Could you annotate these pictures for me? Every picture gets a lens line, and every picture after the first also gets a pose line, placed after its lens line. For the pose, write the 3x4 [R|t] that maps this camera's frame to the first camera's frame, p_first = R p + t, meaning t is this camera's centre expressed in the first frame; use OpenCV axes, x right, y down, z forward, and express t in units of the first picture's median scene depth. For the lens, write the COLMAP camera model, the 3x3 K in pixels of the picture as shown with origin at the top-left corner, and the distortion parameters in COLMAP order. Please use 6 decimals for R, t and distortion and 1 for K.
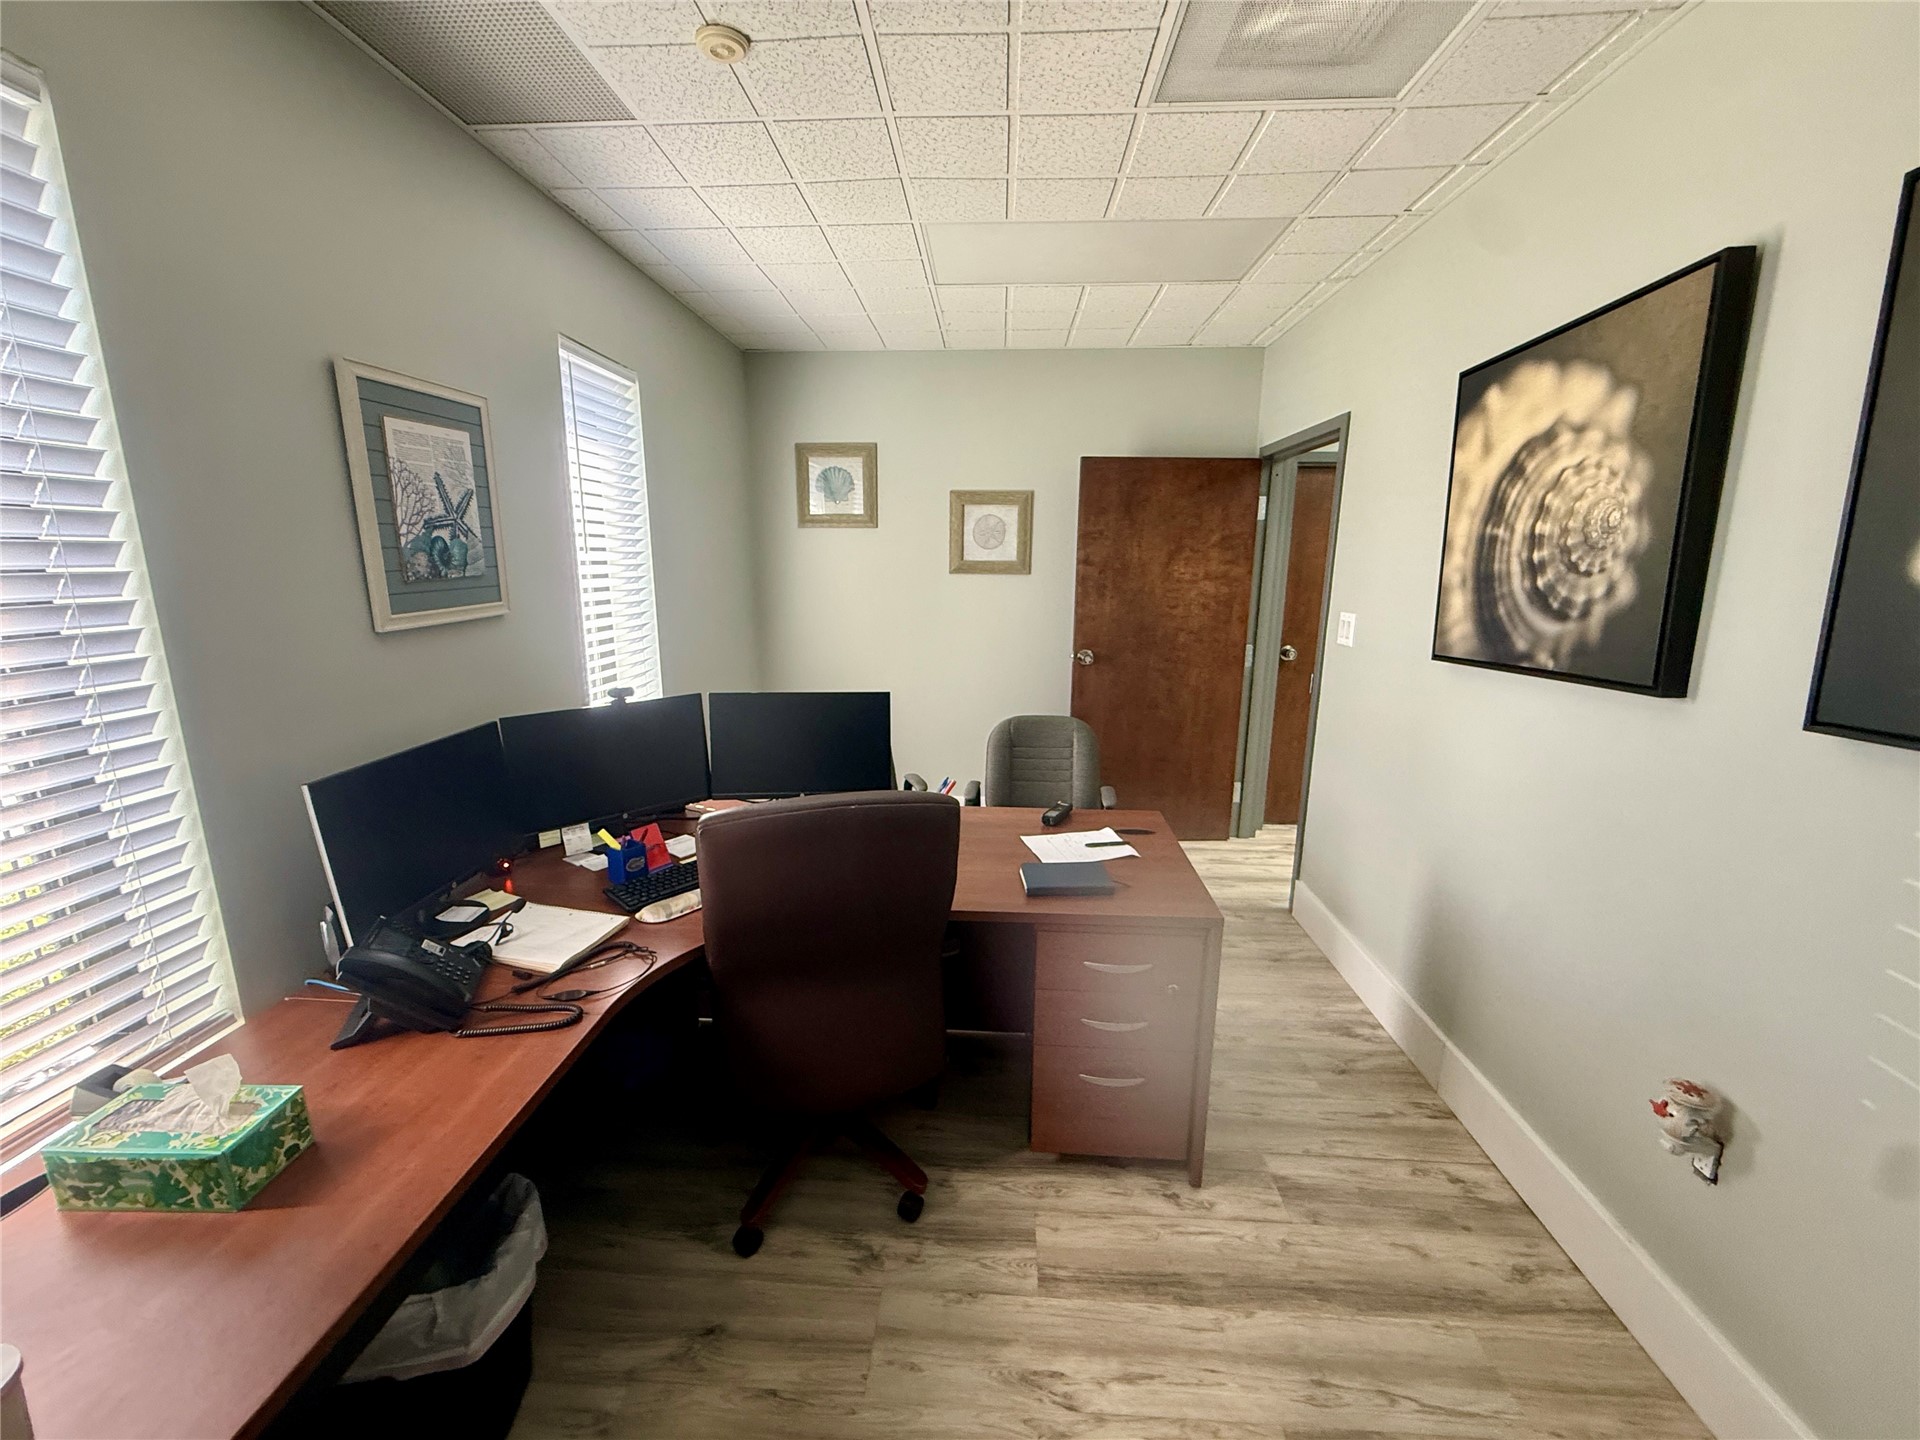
lens RADIAL K [[765.8, 0, 950.0], [0, 765.8, 715.8], [0, 0, 1]] dist [-0.002416, 0.000466]
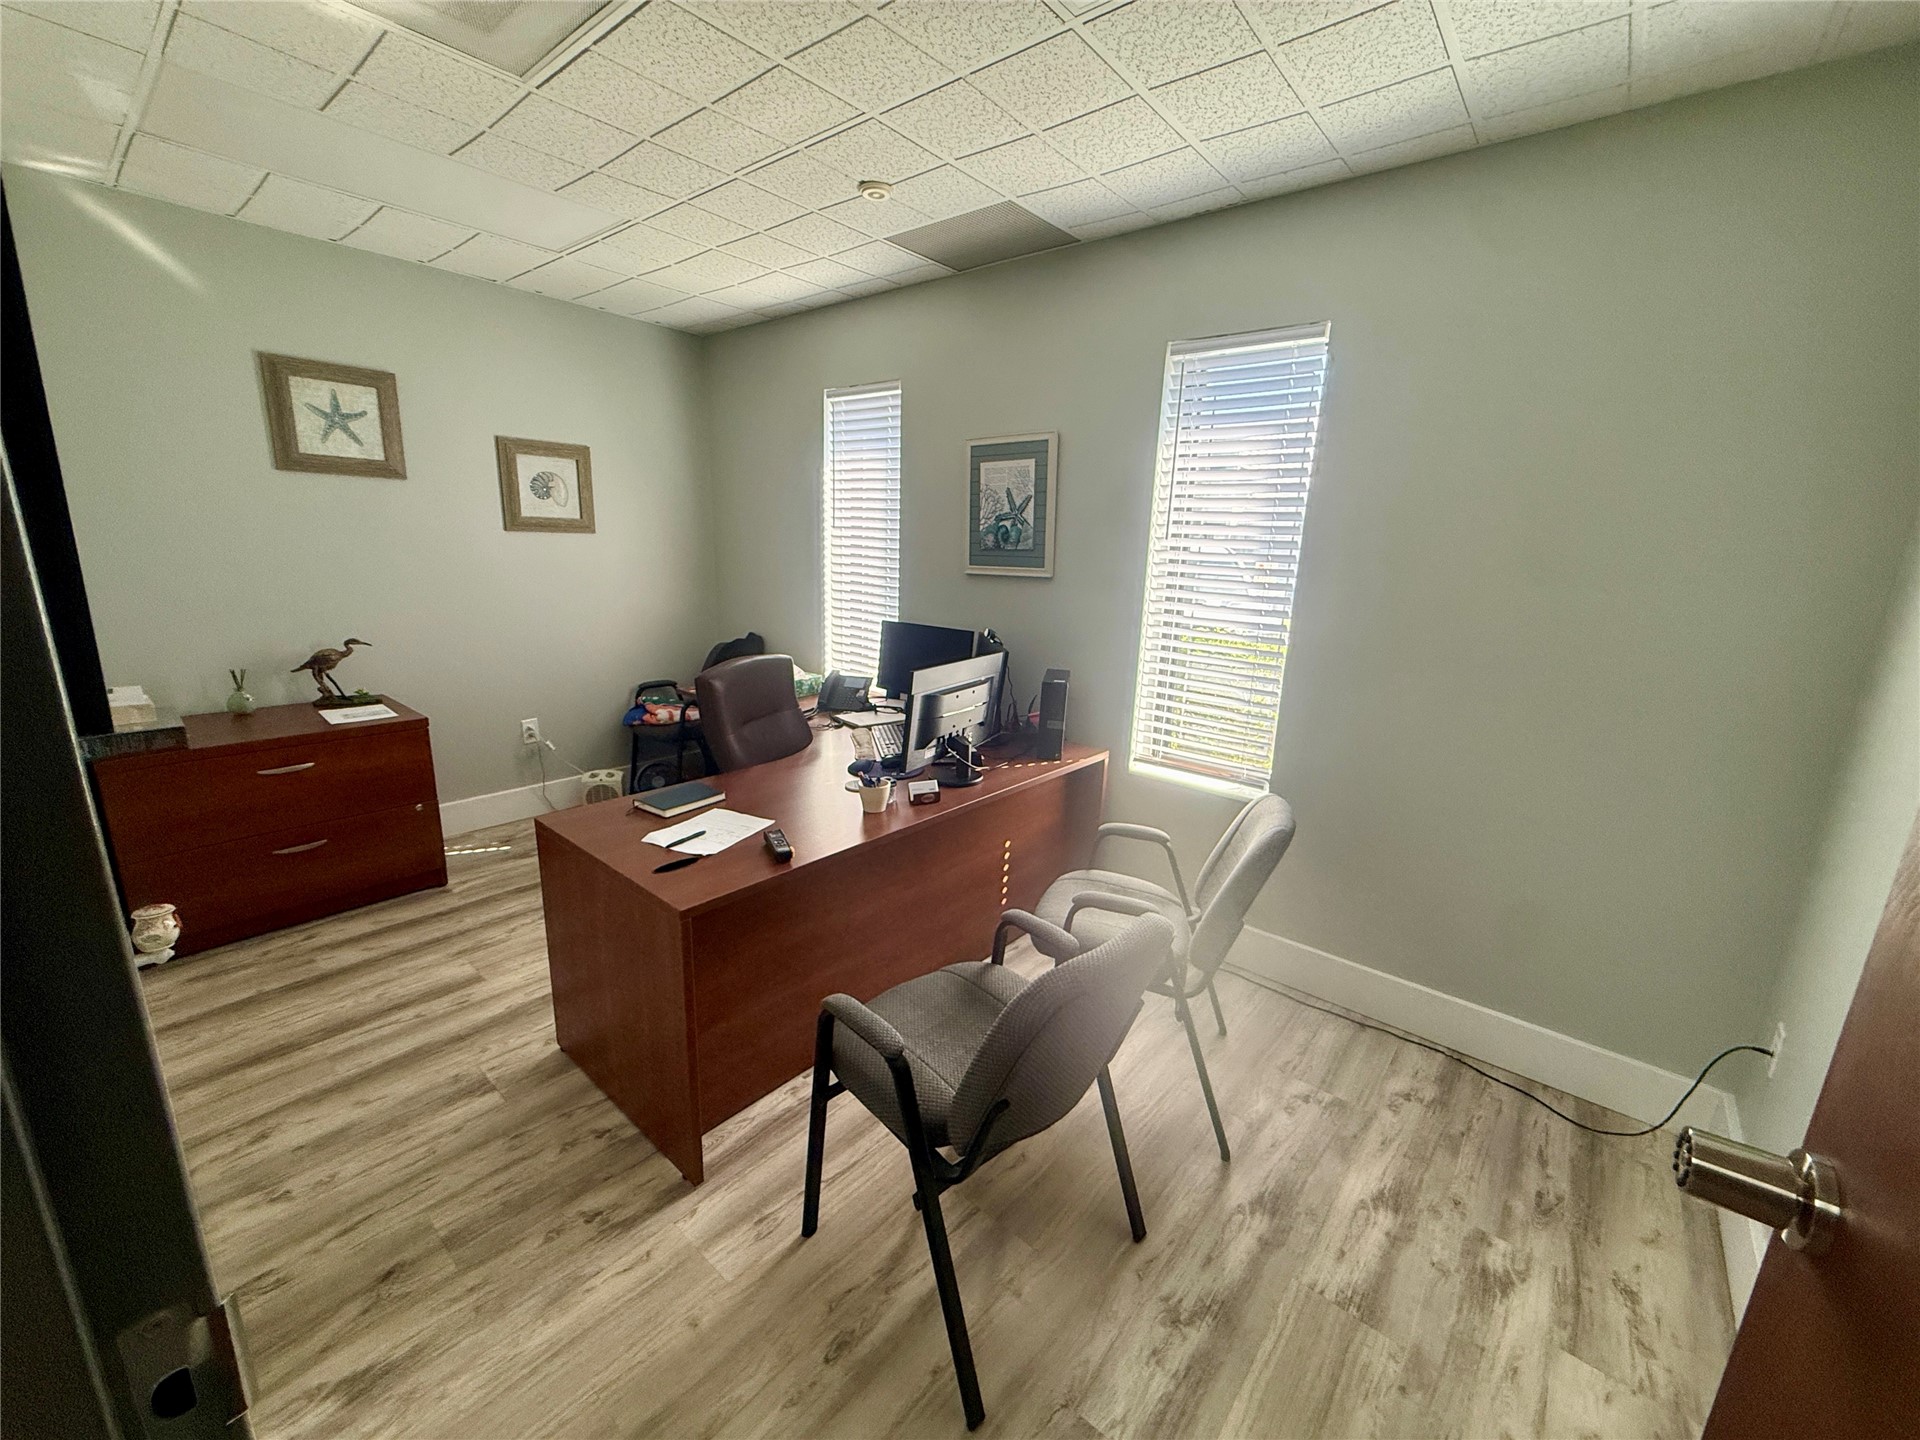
lens RADIAL K [[765.8, 0, 957.1], [0, 765.8, 718.9], [0, 0, 1]] dist [-0.002416, 0.000466]
pose [[-0.597862, 0.164869, -0.784461, 0.842867], [-0.198049, 0.917900, 0.343853, -0.411003], [0.776748, 0.360939, -0.516125, 1.992875]]
